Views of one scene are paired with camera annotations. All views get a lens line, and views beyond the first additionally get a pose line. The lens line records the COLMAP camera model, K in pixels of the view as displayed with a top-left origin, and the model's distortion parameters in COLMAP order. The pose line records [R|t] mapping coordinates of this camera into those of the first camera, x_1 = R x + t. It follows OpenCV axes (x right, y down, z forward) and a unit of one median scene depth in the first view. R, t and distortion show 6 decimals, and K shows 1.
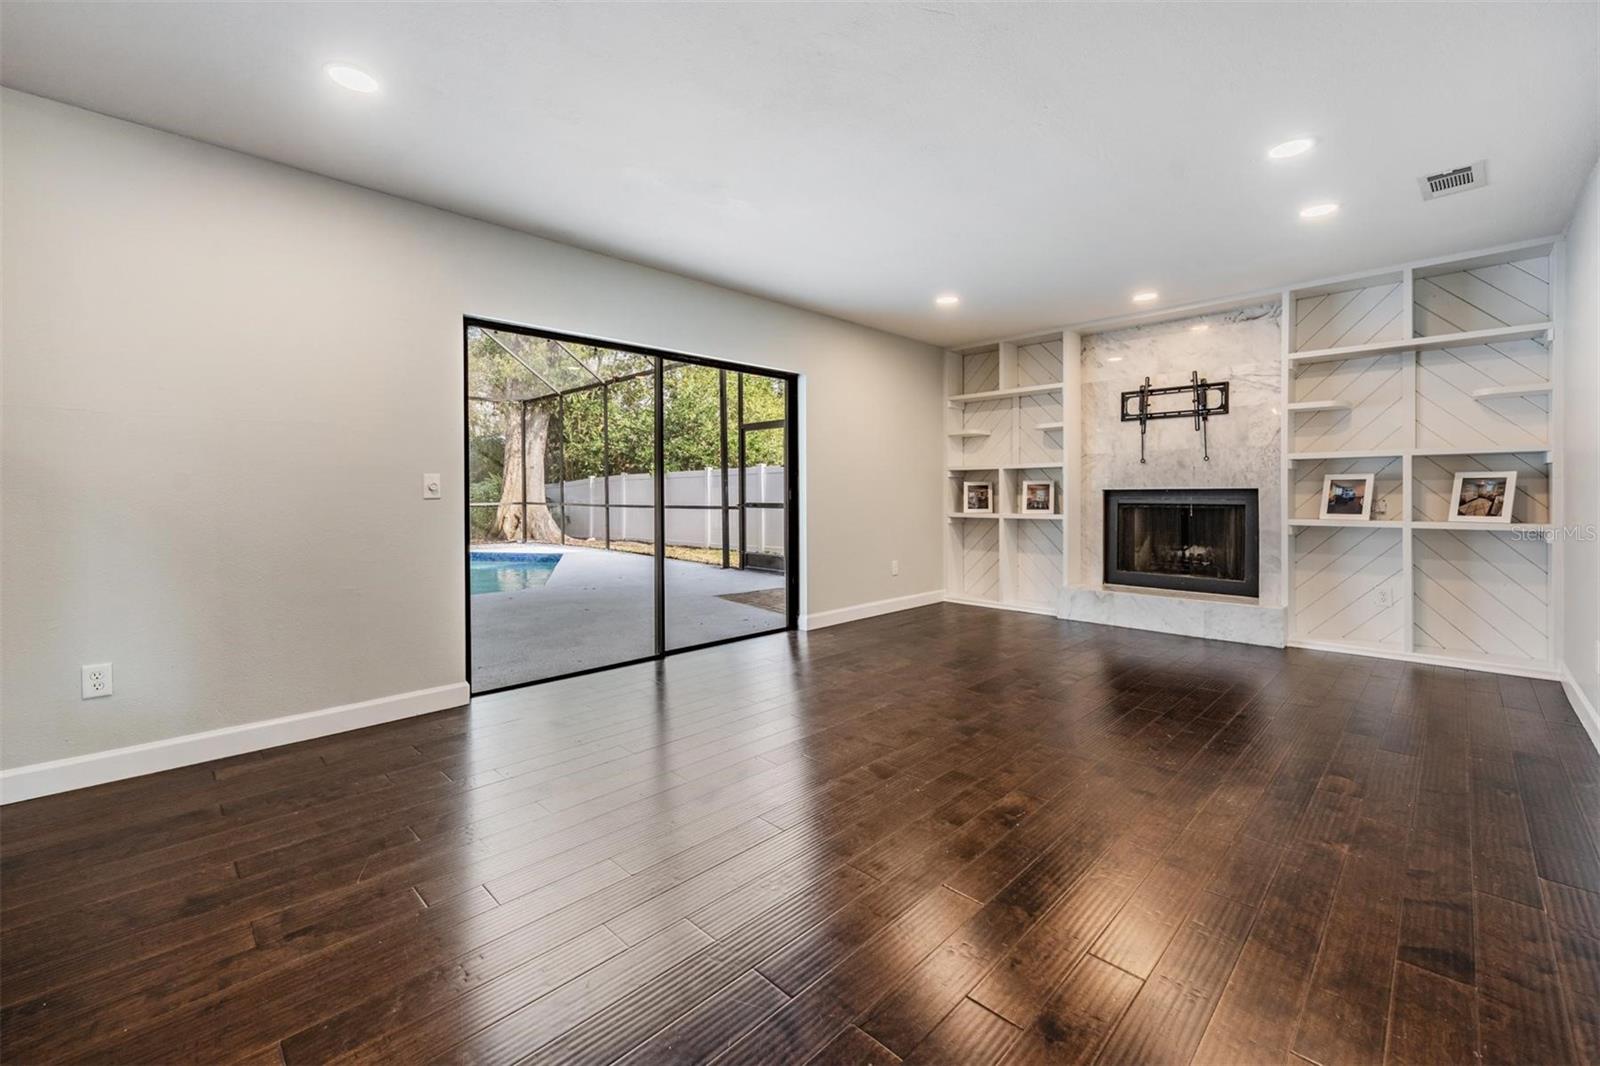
lens RADIAL K [[653.7, 0, 811.1], [0, 653.7, 498.1], [0, 0, 1]] dist [0.000187, 0.000020]
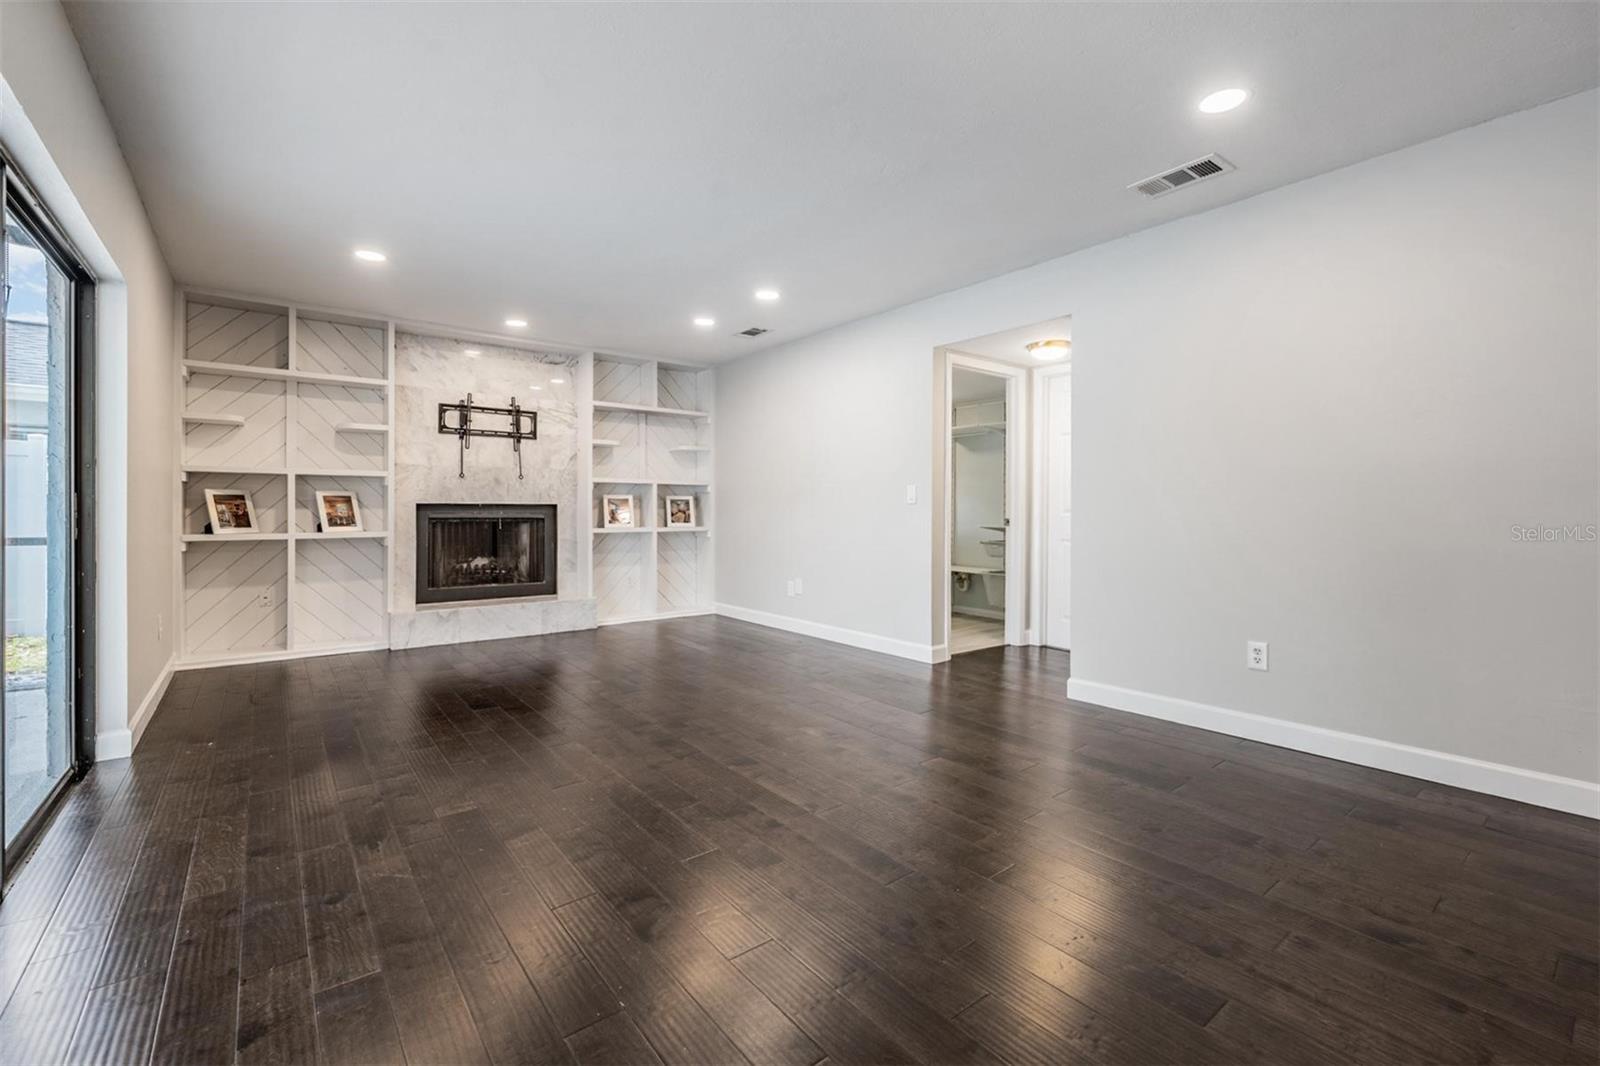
lens RADIAL K [[688.9, 0, 802.2], [0, 688.9, 510.0], [0, 0, 1]] dist [-0.000615, -0.000163]
pose [[0.131164, 0.000288, 0.991361, -0.483707], [0.000049, 1.000000, -0.000297, -0.003353], [-0.991361, 0.000088, 0.131164, 0.350399]]
